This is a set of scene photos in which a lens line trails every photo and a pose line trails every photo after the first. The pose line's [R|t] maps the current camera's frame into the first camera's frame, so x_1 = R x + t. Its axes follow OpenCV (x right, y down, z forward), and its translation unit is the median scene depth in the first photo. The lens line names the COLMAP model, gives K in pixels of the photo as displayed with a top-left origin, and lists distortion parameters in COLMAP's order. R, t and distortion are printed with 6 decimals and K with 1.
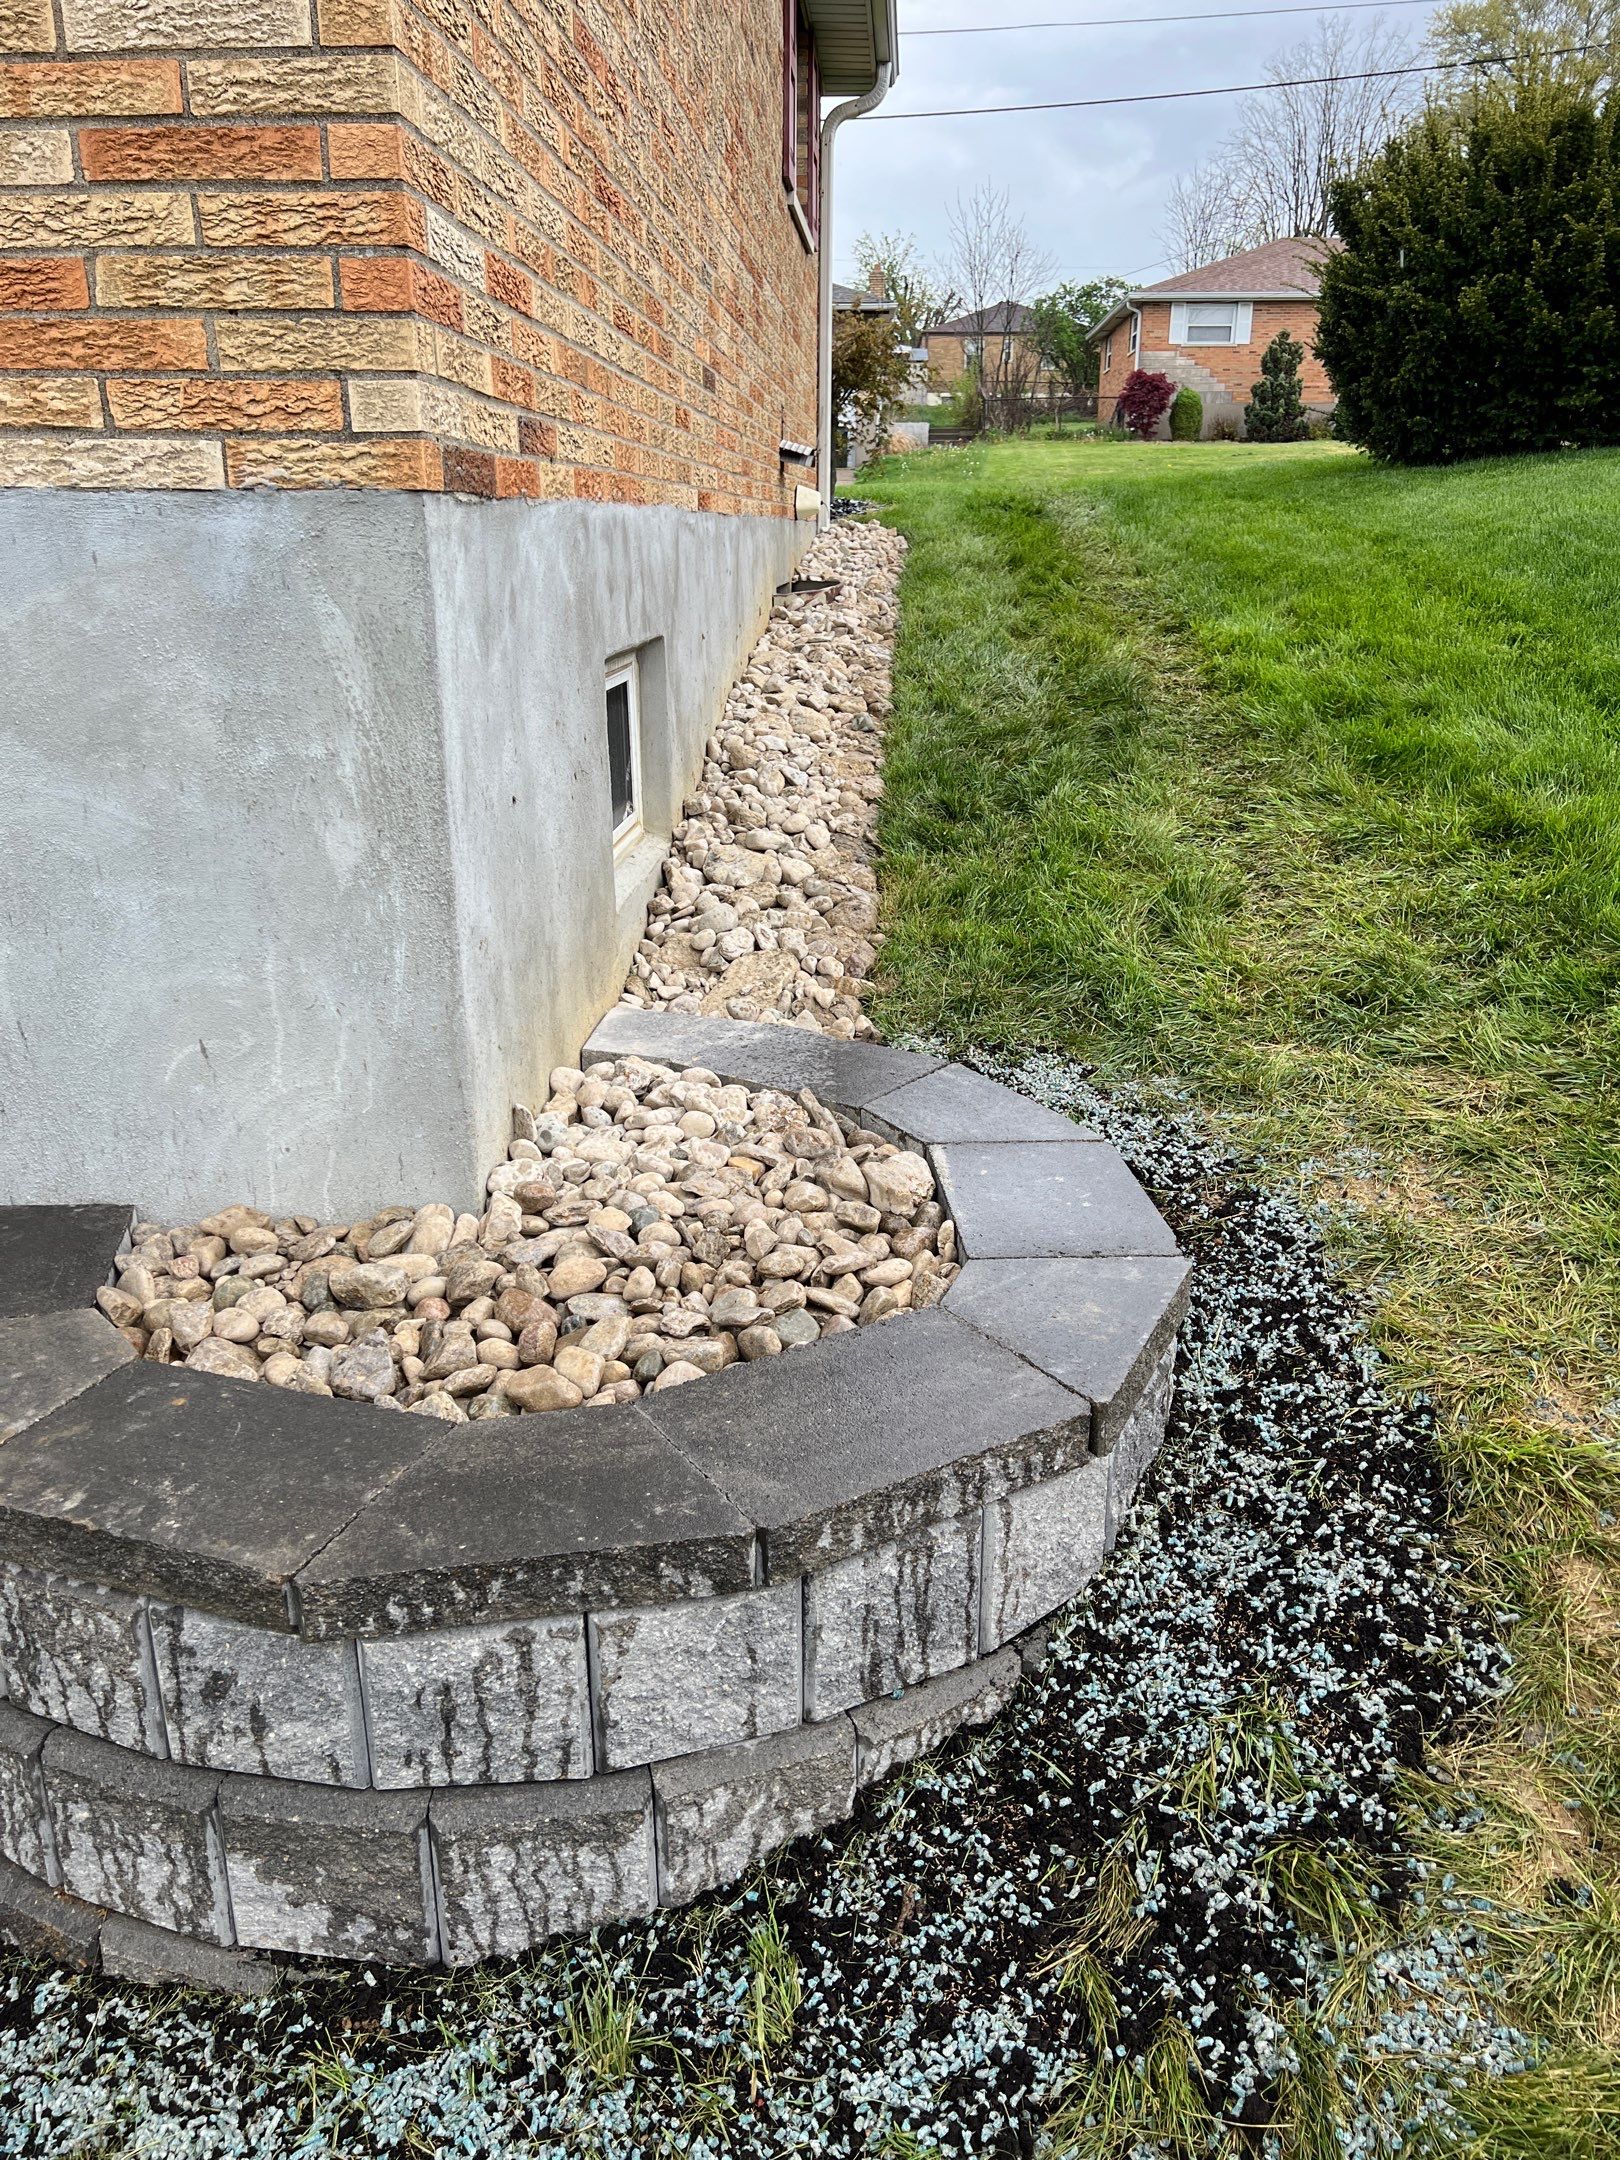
lens RADIAL K [[1623.7, 0, 805.9], [0, 1623.7, 1085.2], [0, 0, 1]] dist [0.036924, -0.036151]
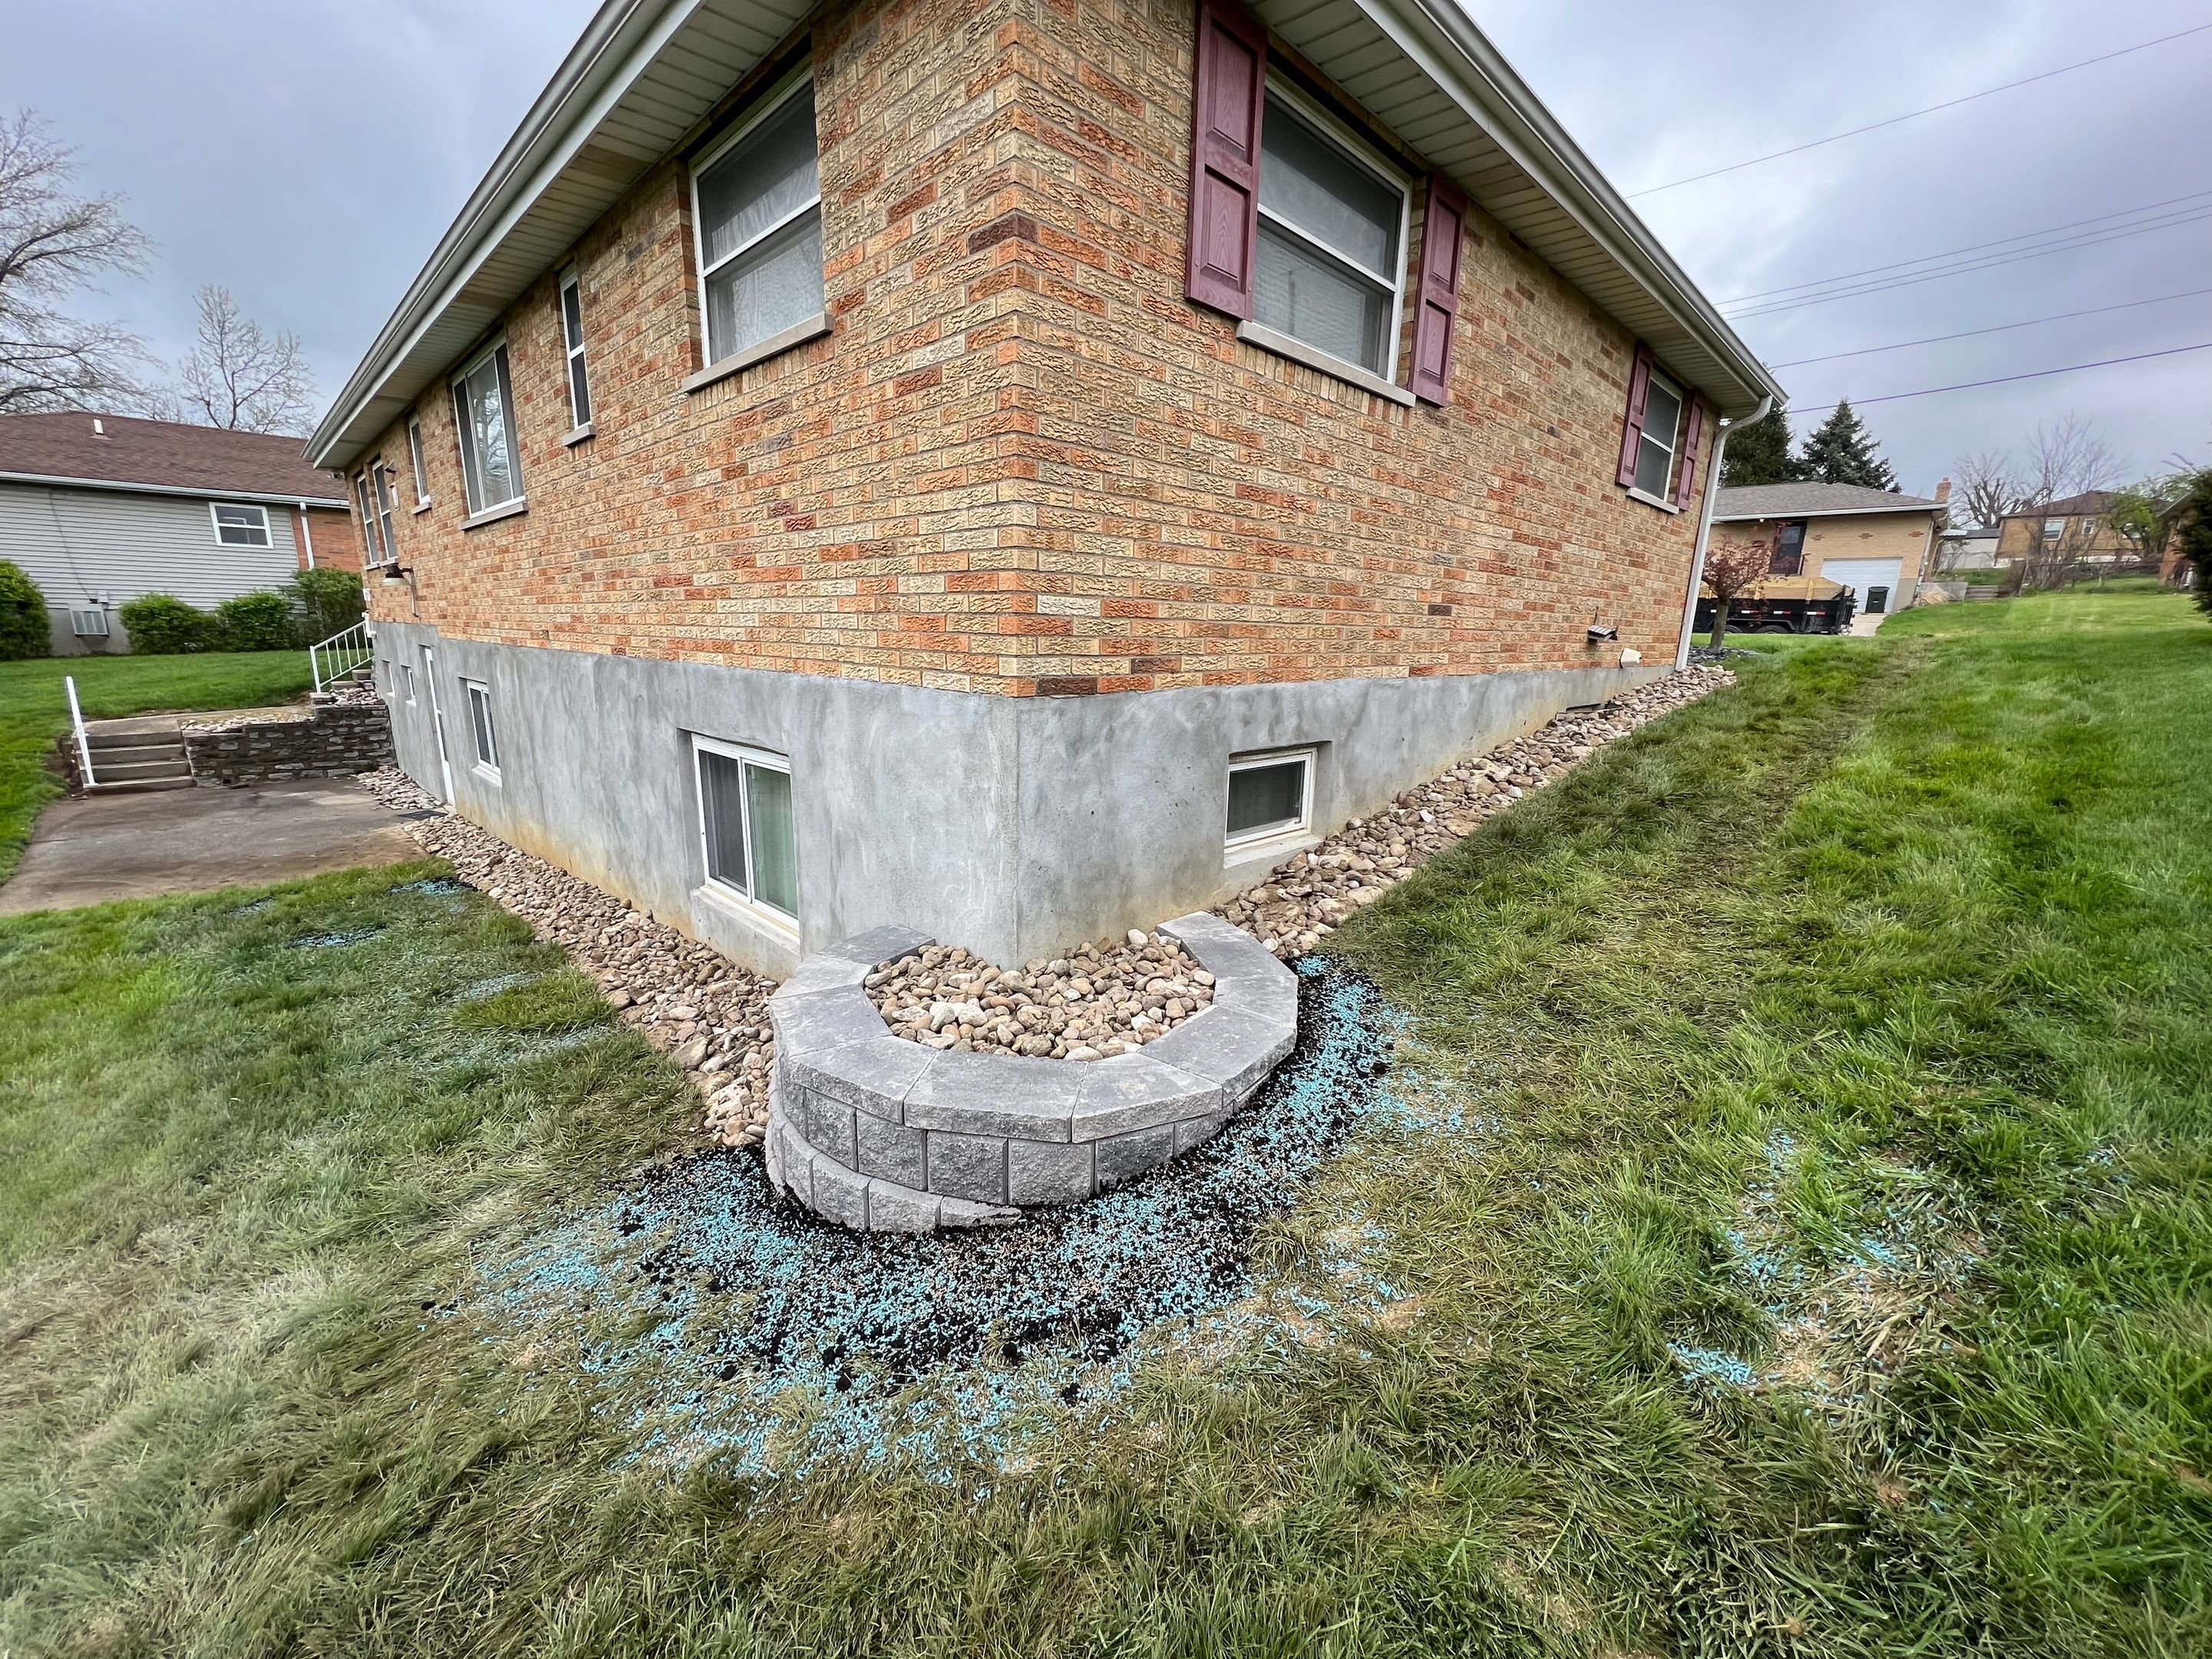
lens RADIAL K [[883.8, 0, 1111.9], [0, 883.8, 837.0], [0, 0, 1]] dist [-0.002530, -0.000191]
pose [[0.752109, 0.163151, -0.638524, 0.839613], [-0.230735, 0.972739, -0.023234, -0.144517], [0.617327, 0.164804, 0.769251, 0.026125]]
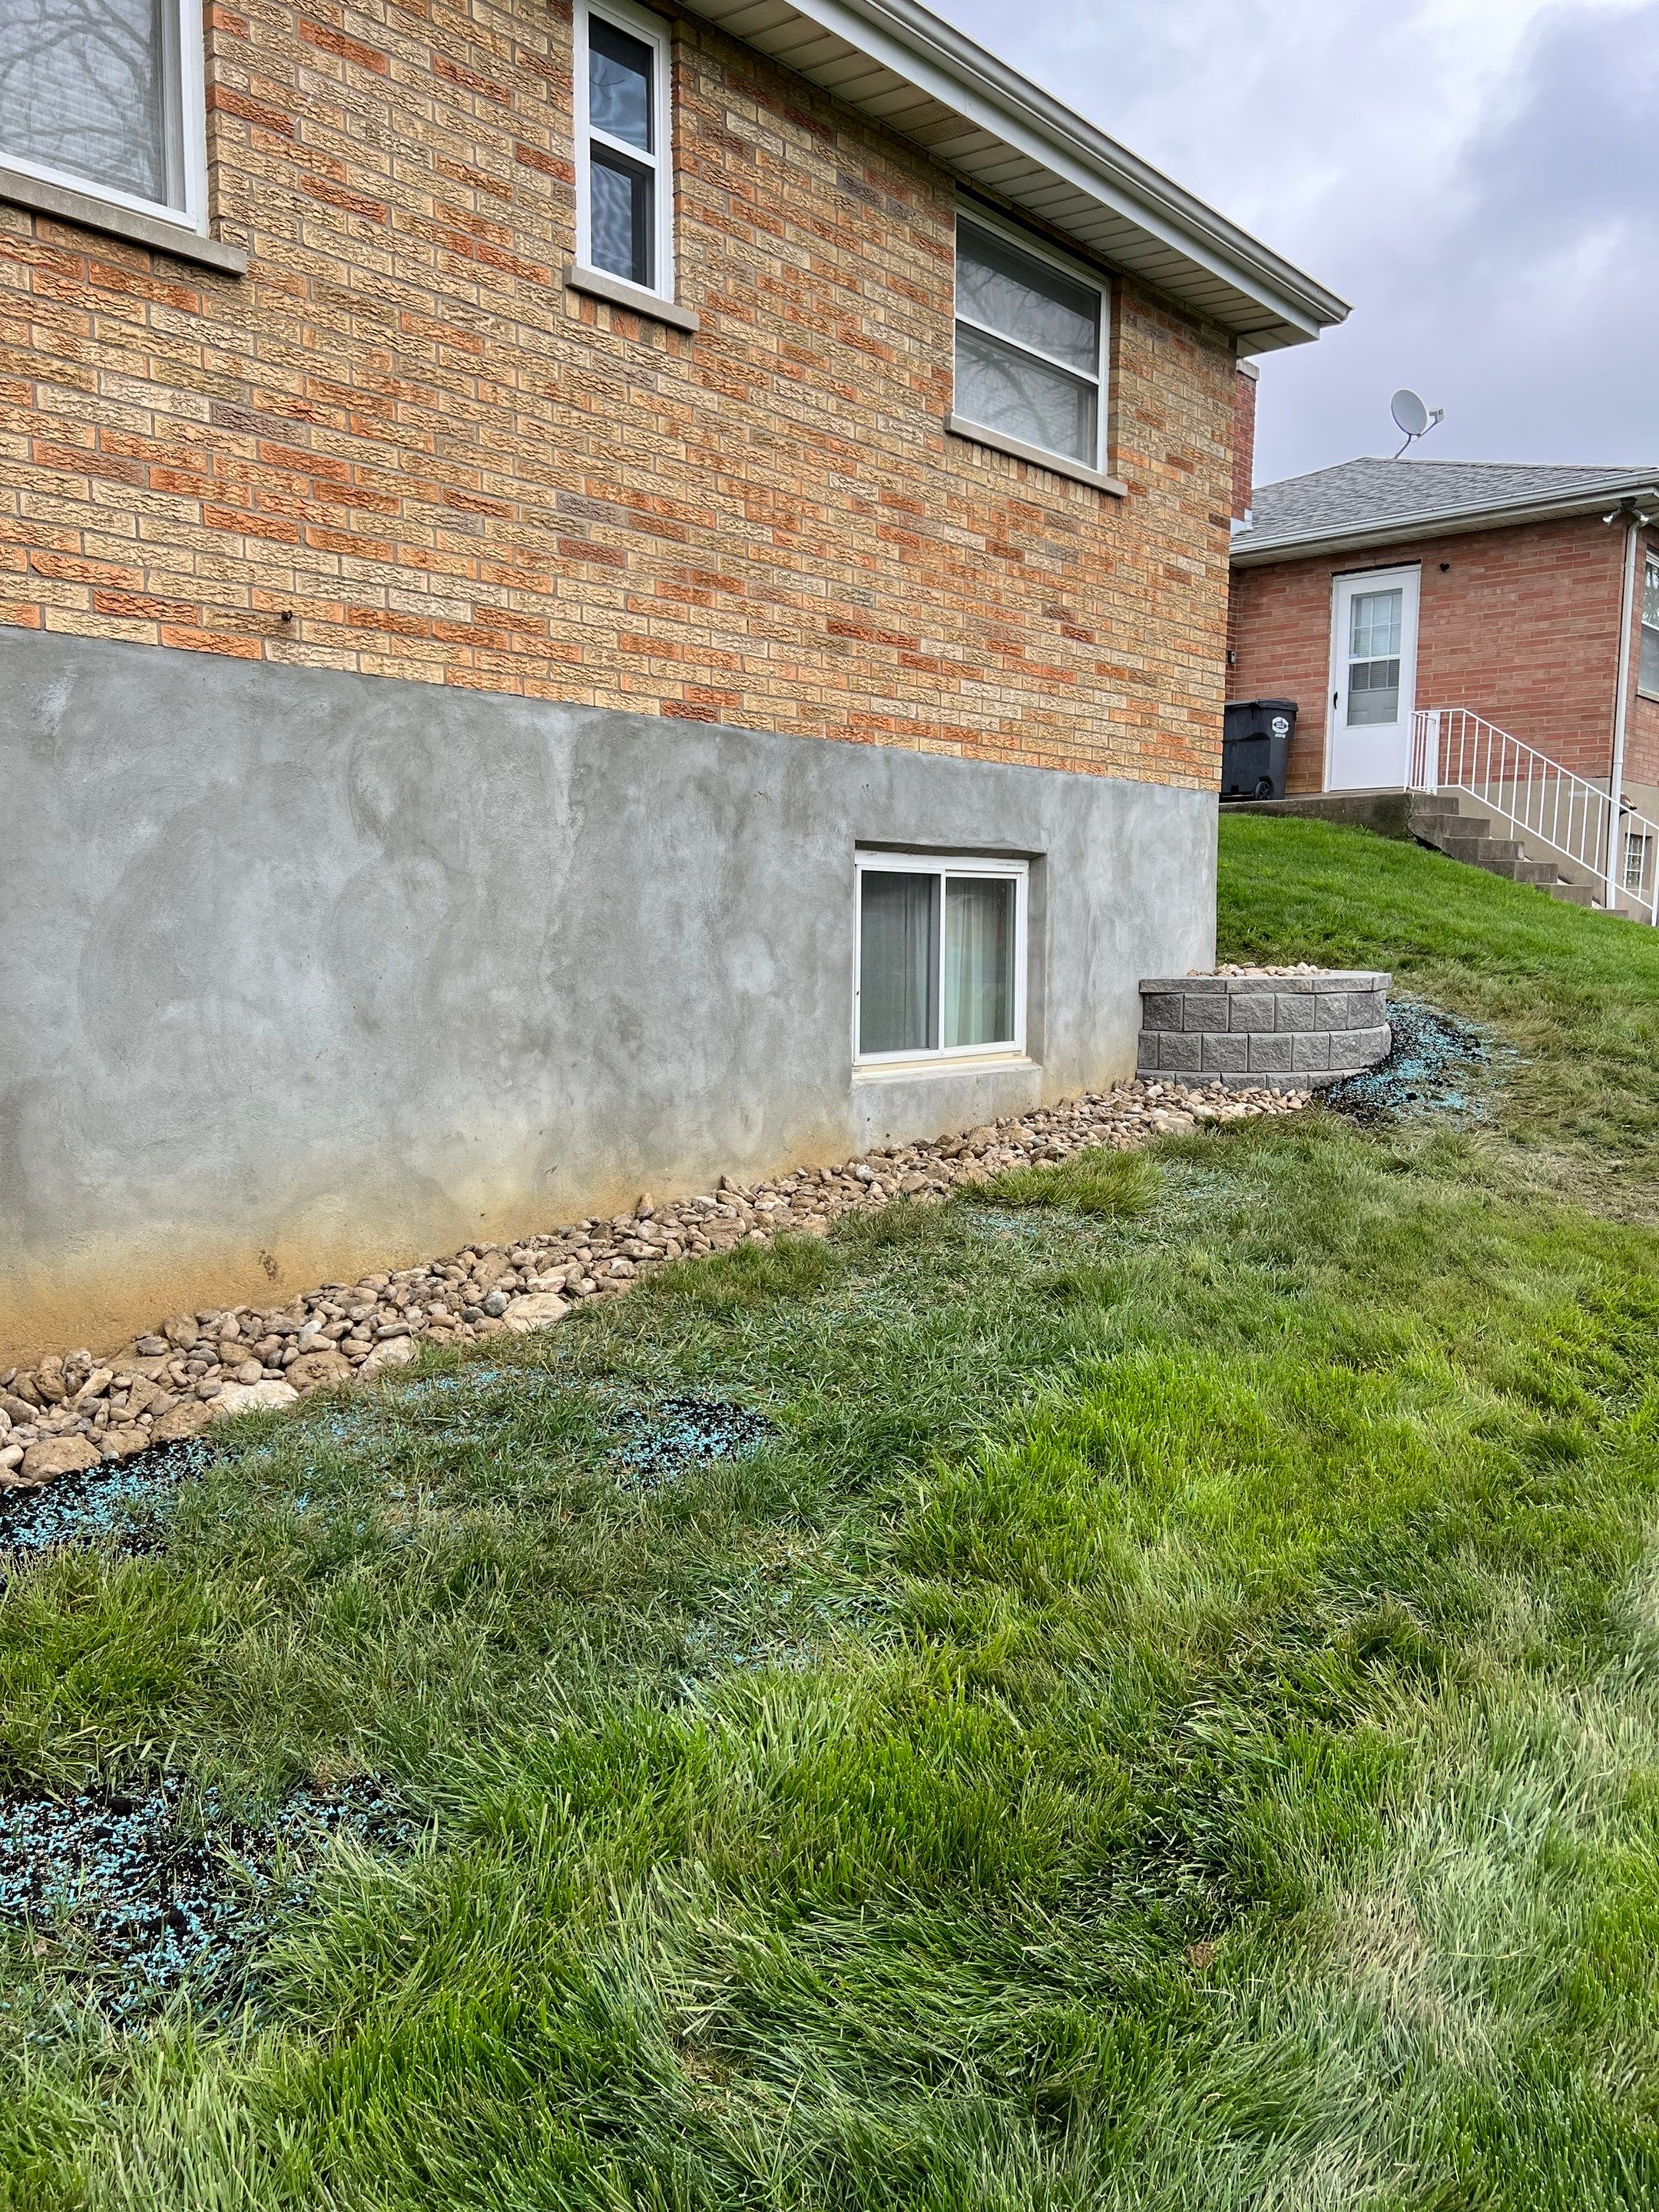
lens RADIAL K [[1660.8, 0, 823.0], [0, 1660.8, 1114.3], [0, 0, 1]] dist [0.050246, -0.056674]
pose [[0.602216, -0.087871, 0.793482, -4.431042], [0.258003, 0.962010, -0.089279, 0.575924], [-0.755493, 0.258486, 0.602009, -0.640632]]
